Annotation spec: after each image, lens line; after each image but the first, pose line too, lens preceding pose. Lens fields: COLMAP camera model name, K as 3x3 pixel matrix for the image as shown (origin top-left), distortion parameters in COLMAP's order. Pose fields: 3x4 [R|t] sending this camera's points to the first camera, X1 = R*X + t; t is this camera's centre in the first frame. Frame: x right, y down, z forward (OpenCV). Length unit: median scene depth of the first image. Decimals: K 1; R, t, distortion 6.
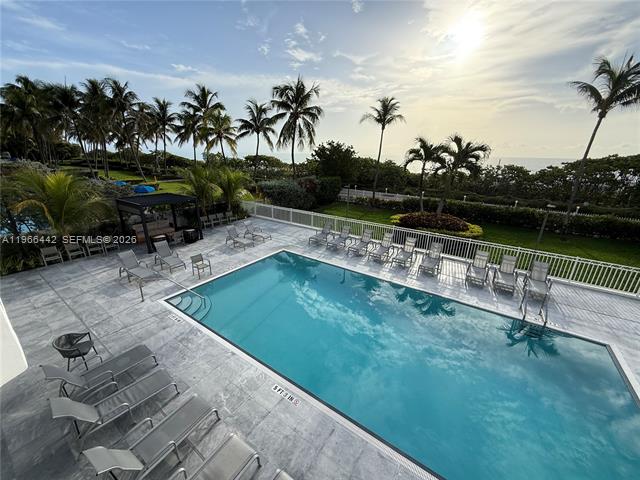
lens RADIAL K [[255.1, 0, 309.0], [0, 255.1, 238.5], [0, 0, 1]] dist [0.000853, -0.001066]
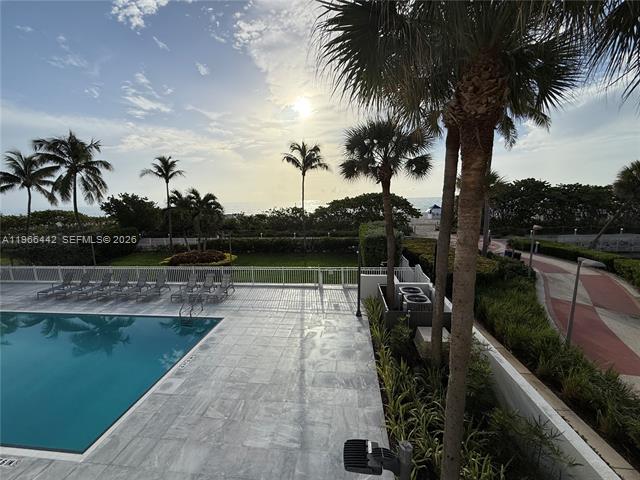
lens RADIAL K [[255.1, 0, 322.3], [0, 255.1, 241.7], [0, 0, 1]] dist [0.000853, -0.001066]
pose [[0.871378, -0.119709, 0.475784, 0.241198], [0.193800, 0.974894, -0.109650, 0.059600], [-0.450713, 0.187754, 0.872701, -0.177670]]
